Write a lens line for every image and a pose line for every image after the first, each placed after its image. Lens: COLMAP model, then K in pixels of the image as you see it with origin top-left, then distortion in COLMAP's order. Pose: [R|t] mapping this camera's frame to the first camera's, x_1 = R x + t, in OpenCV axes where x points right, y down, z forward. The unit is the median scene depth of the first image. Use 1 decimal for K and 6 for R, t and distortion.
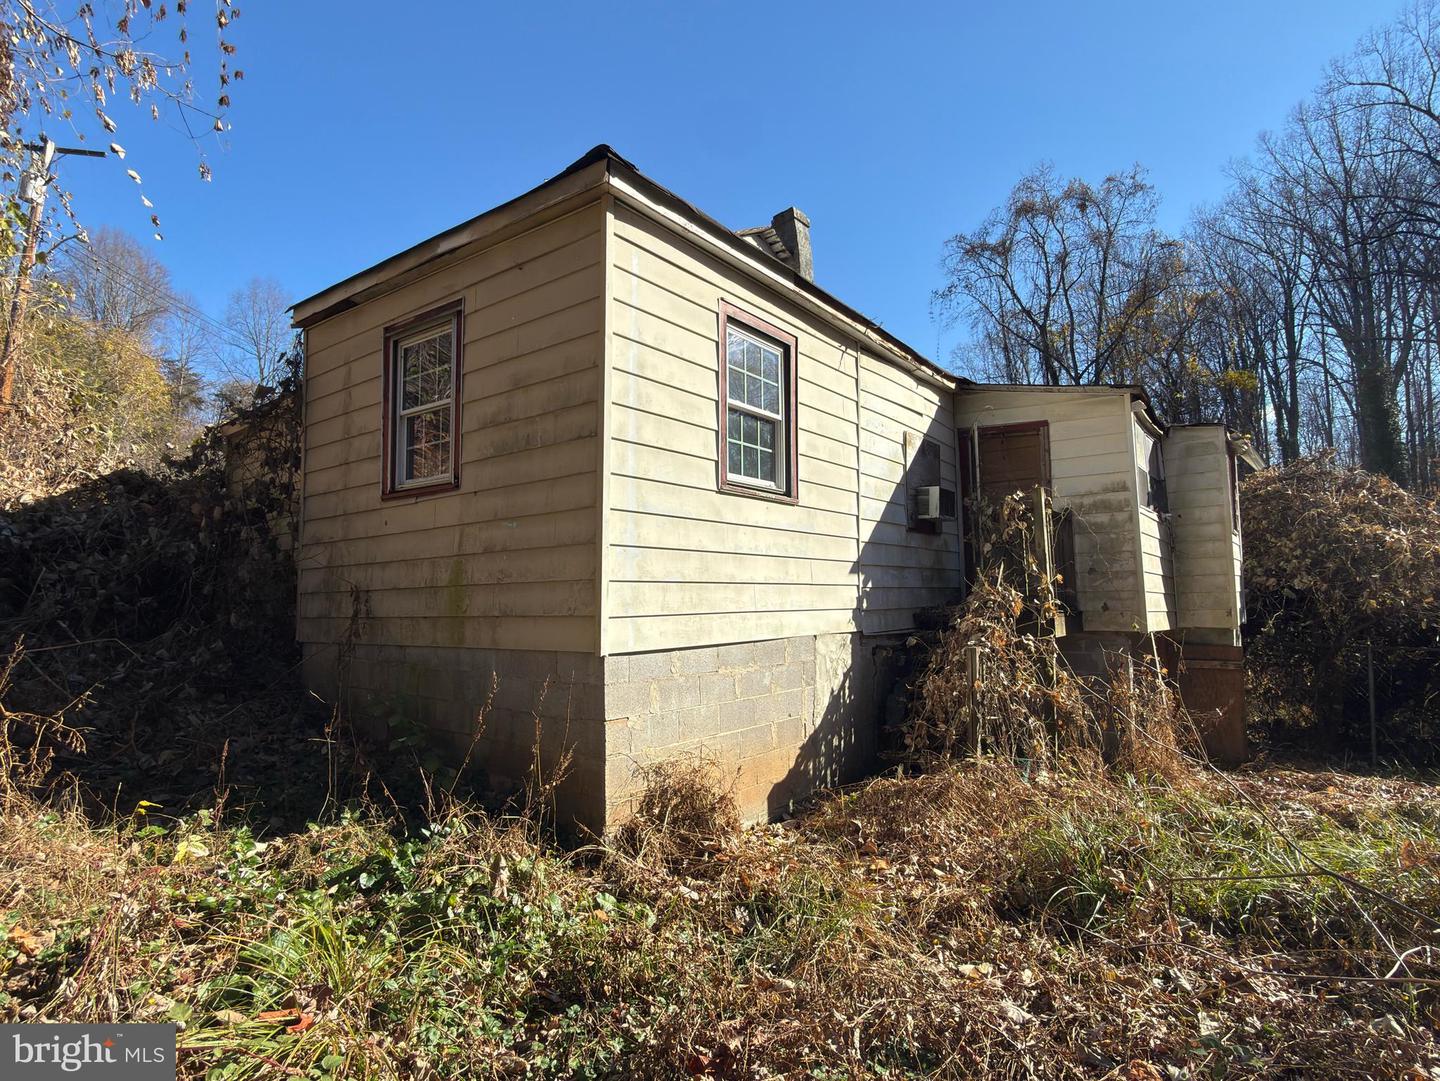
lens RADIAL K [[747.4, 0, 720.0], [0, 747.4, 540.5], [0, 0, 1]] dist [-0.002031, 0.000807]
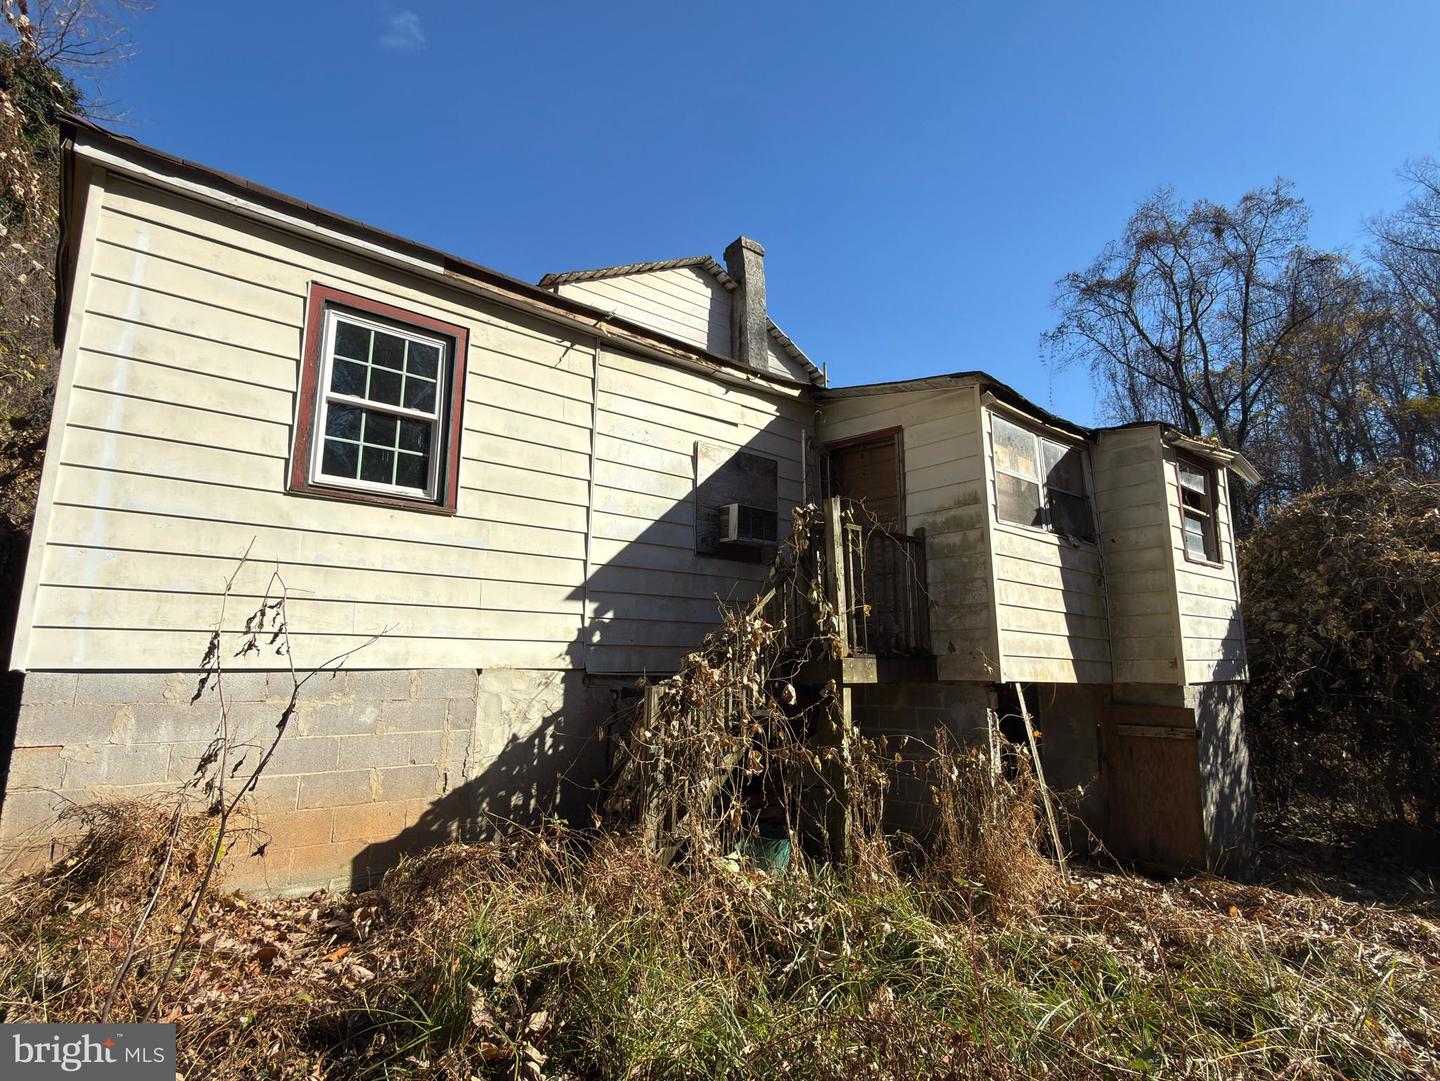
lens RADIAL K [[747.4, 0, 720.0], [0, 747.4, 540.5], [0, 0, 1]] dist [-0.002031, 0.000807]
pose [[0.978772, -0.019855, -0.203988, 0.443594], [0.001371, 0.995908, -0.090360, 0.045947], [0.204947, 0.088162, 0.974794, 0.169717]]
